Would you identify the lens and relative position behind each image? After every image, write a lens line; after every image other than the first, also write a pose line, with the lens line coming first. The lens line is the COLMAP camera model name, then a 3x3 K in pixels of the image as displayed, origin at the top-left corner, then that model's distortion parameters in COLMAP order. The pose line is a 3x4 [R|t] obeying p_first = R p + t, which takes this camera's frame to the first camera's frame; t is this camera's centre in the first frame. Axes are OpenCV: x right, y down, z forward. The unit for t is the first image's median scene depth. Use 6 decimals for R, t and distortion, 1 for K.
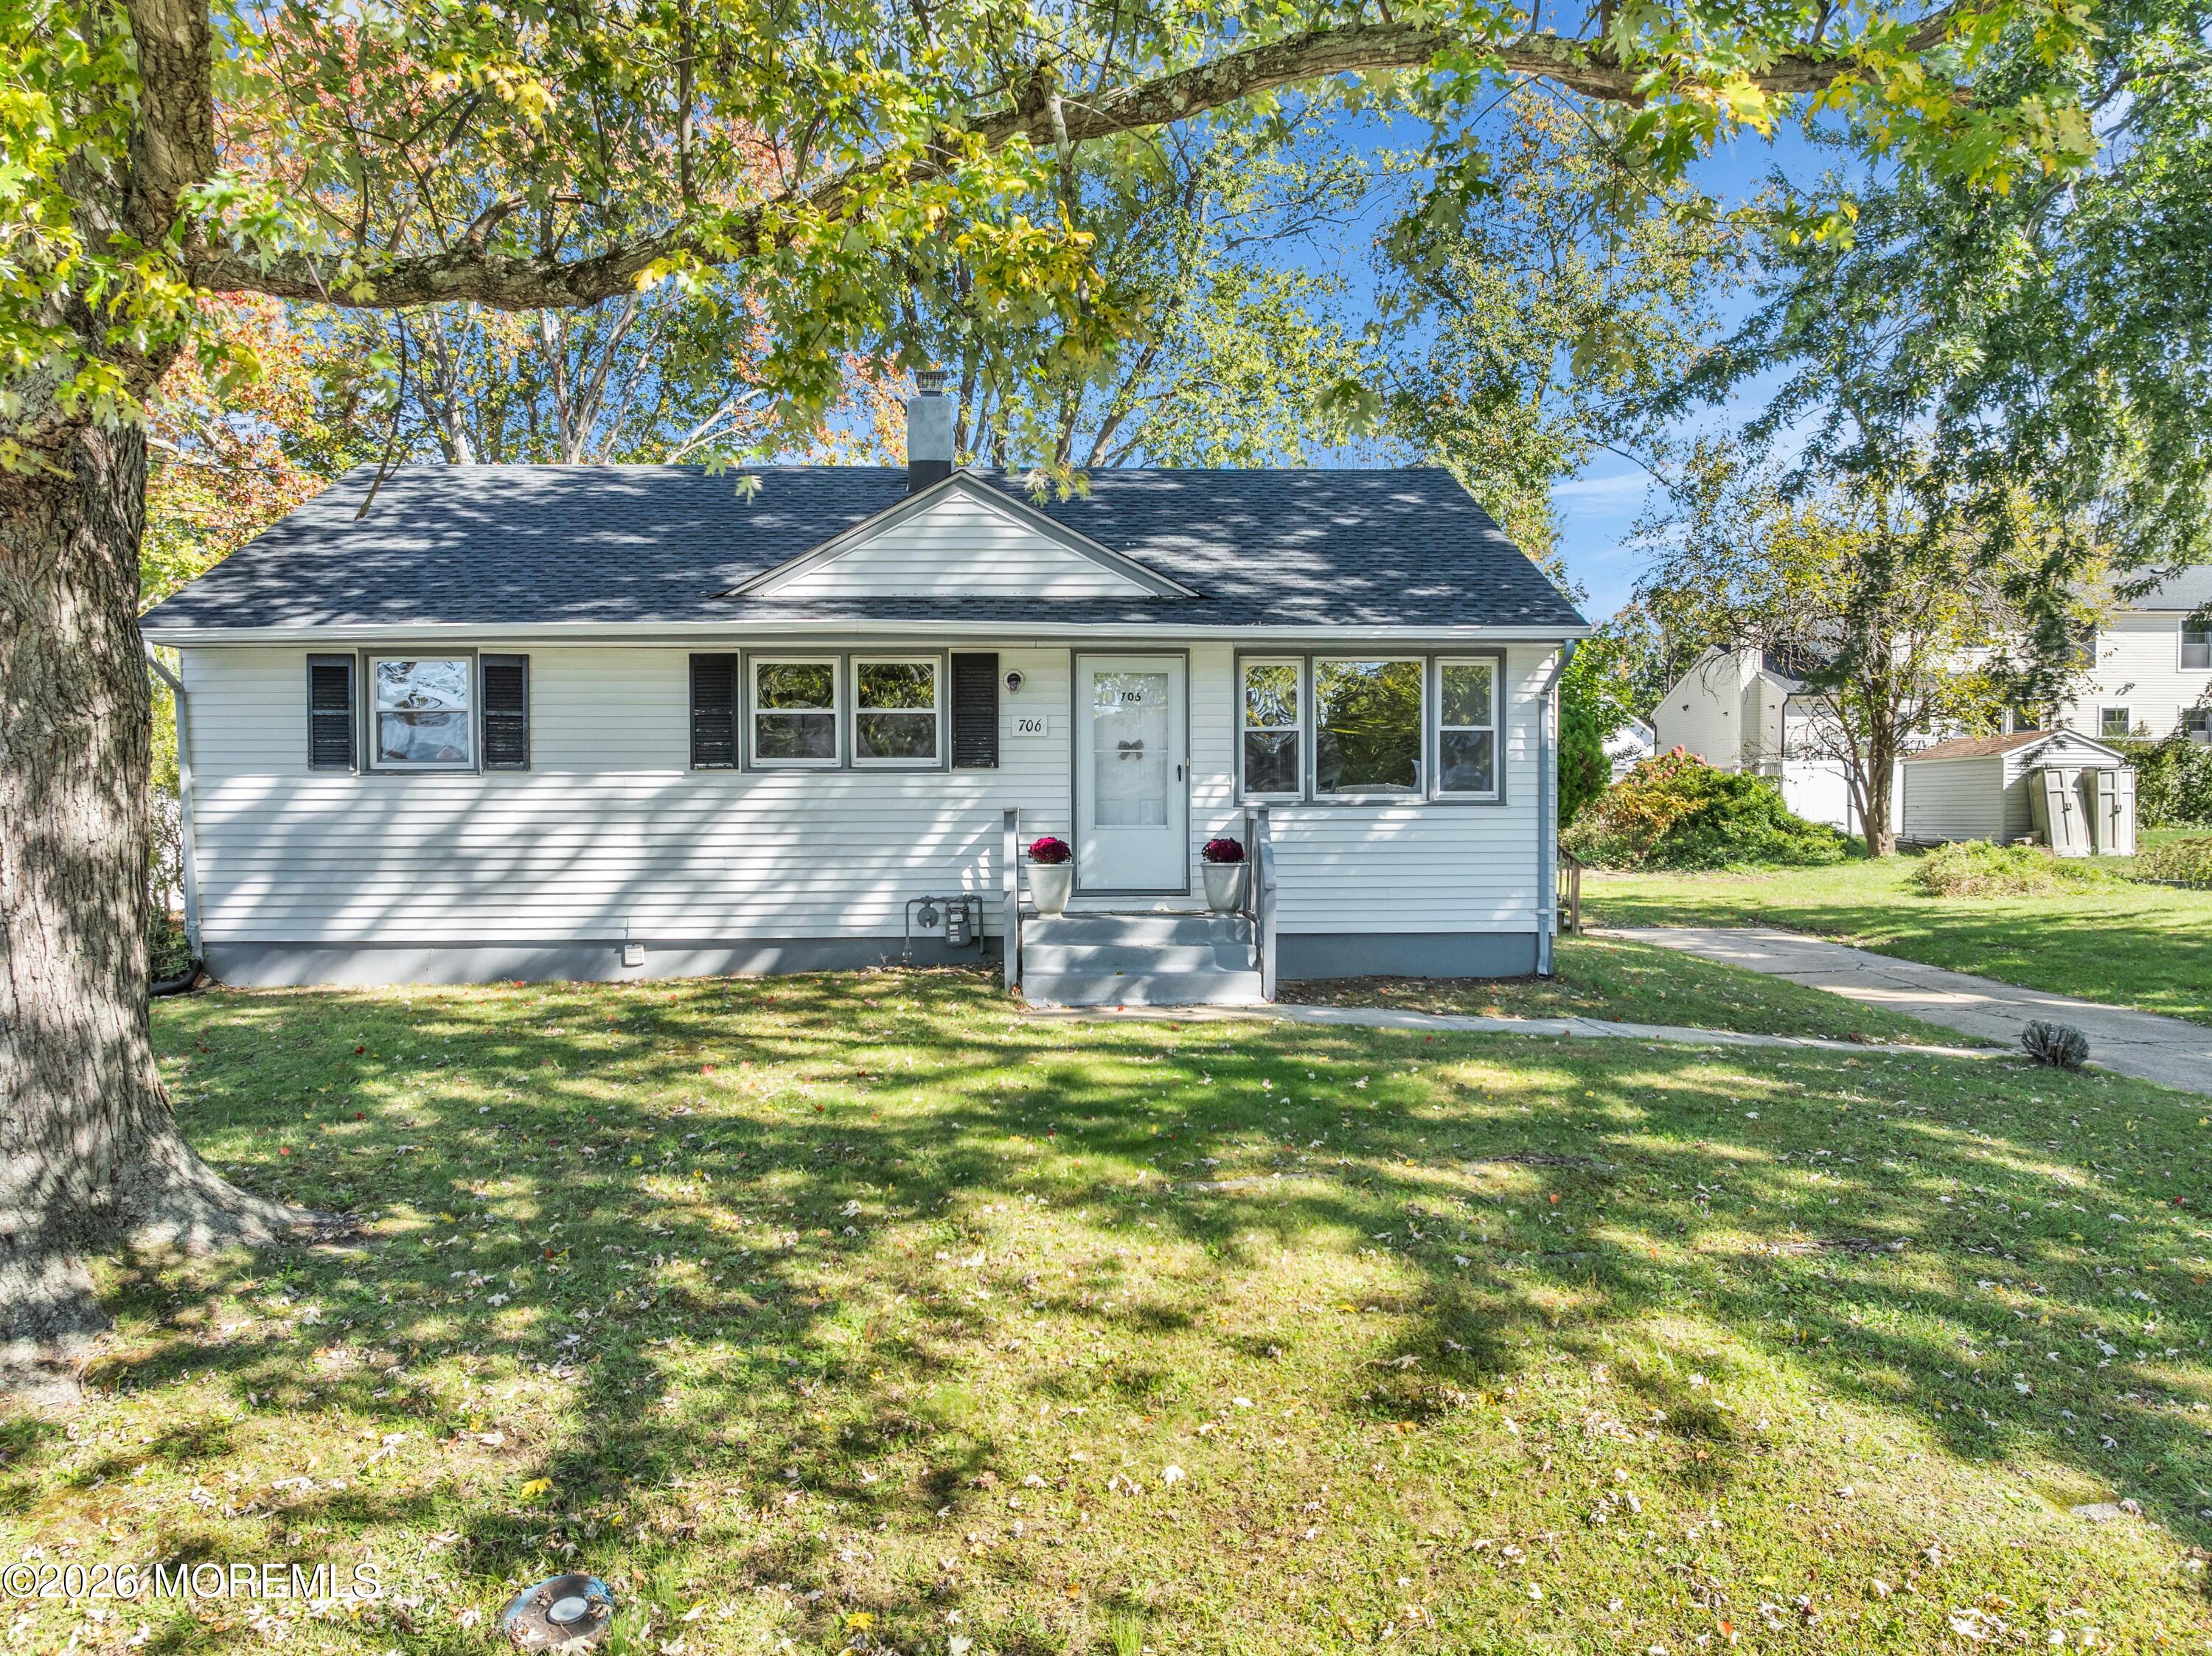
lens RADIAL K [[1550.8, 0, 1106.0], [0, 1550.8, 828.0], [0, 0, 1]] dist [0.001750, -0.000756]
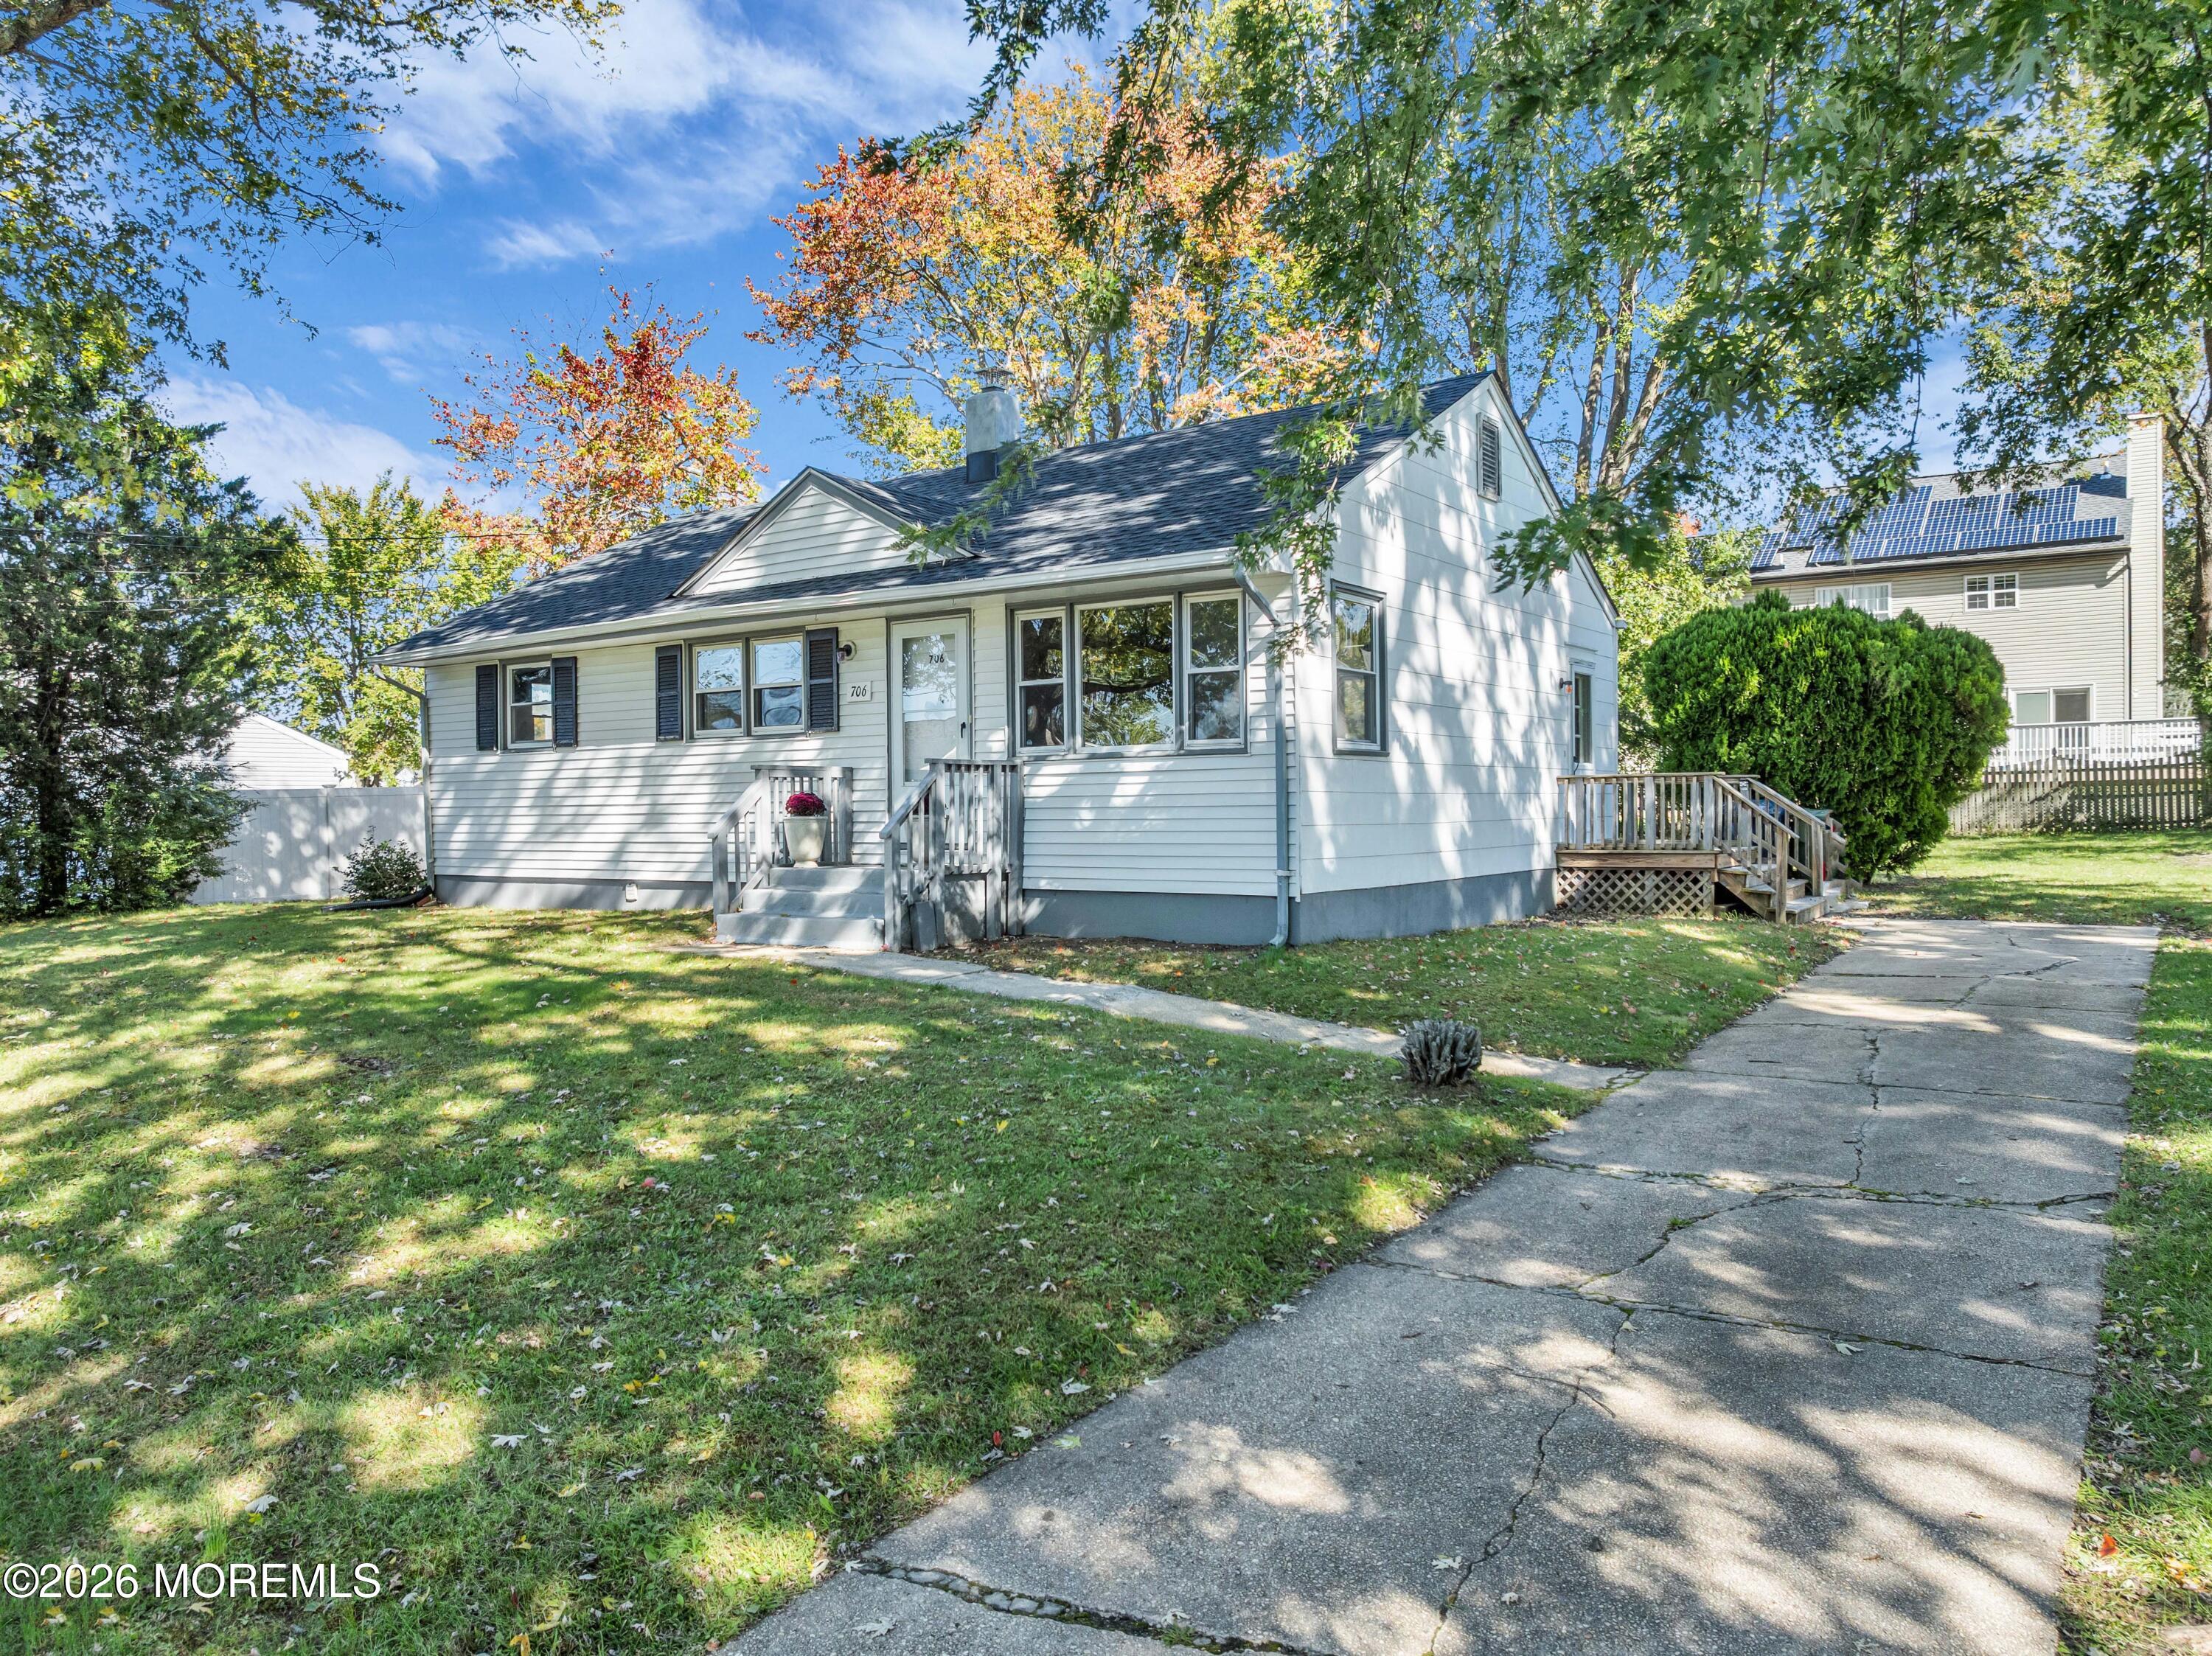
lens RADIAL K [[1550.8, 0, 1106.0], [0, 1550.8, 828.0], [0, 0, 1]] dist [0.001750, -0.000756]
pose [[0.800834, 0.003624, -0.598876, 0.739083], [0.032226, 0.998272, 0.049134, -0.018718], [0.598019, -0.058648, 0.799333, 0.229853]]
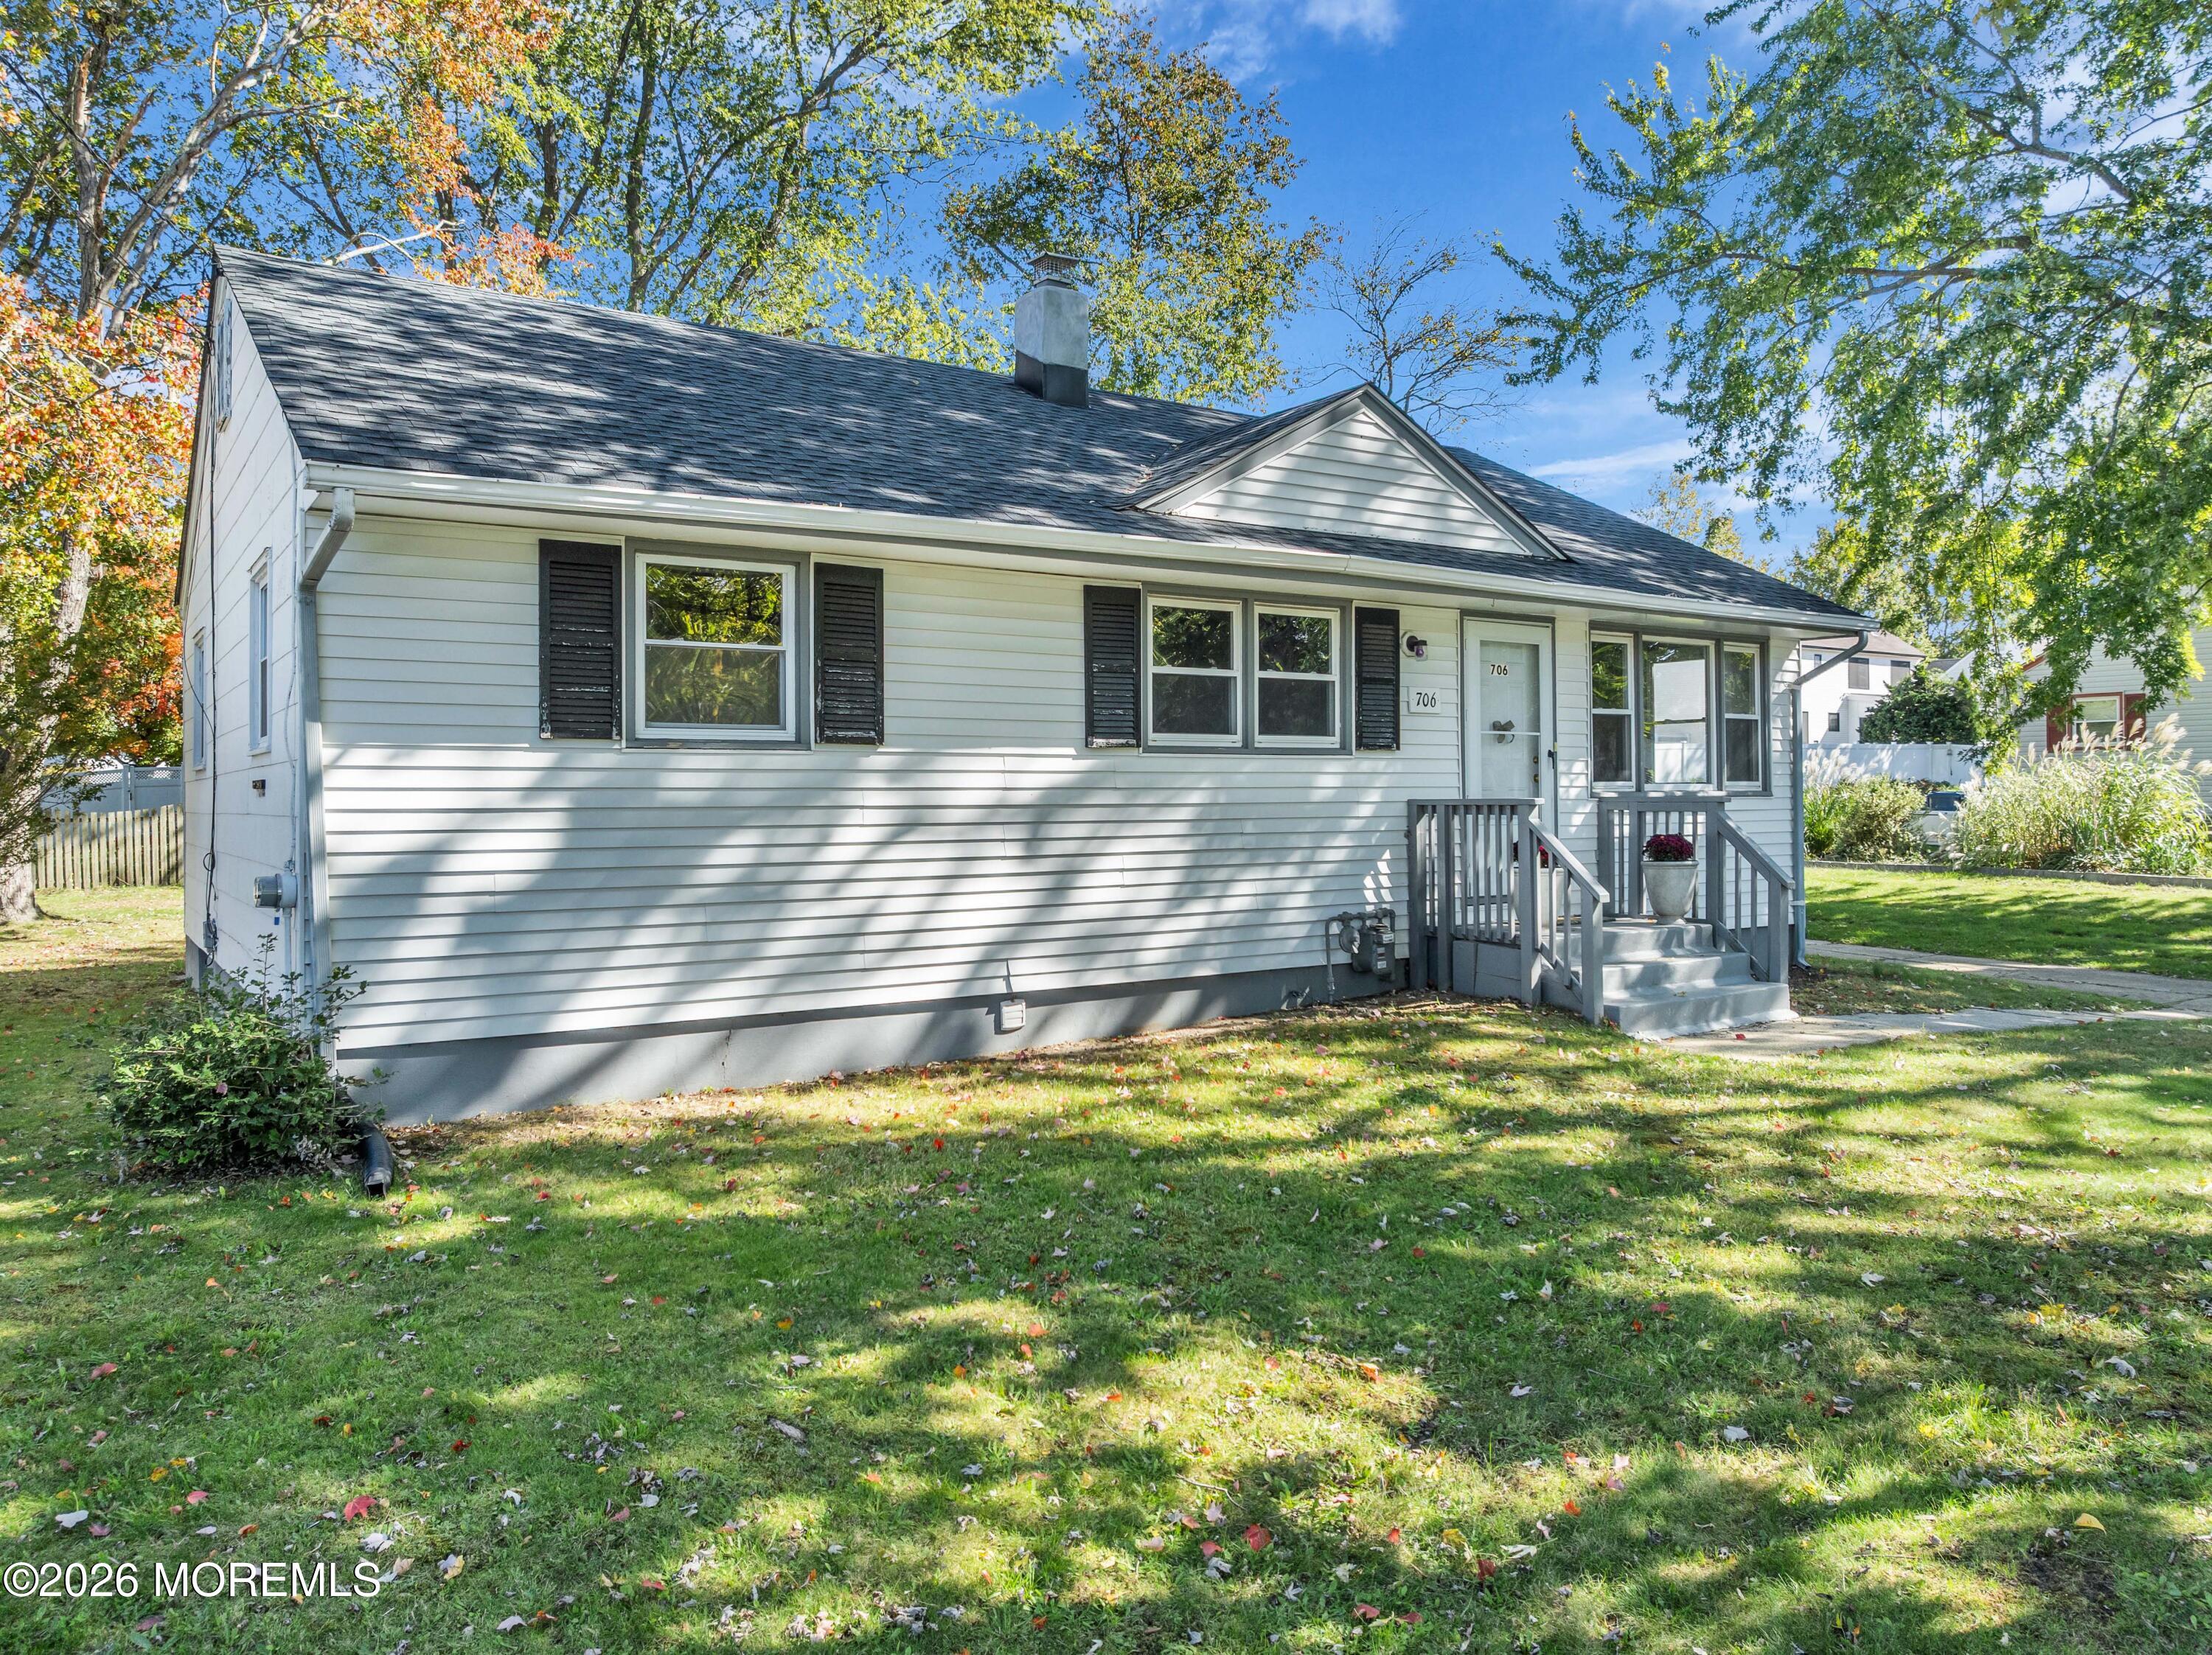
lens RADIAL K [[1550.7, 0, 1106.0], [0, 1550.7, 827.5], [0, 0, 1]] dist [0.001750, -0.000756]
pose [[0.846894, -0.012348, 0.531618, -0.633188], [0.003428, 0.999836, 0.017763, -0.013679], [-0.531750, -0.013221, 0.846798, 0.391480]]
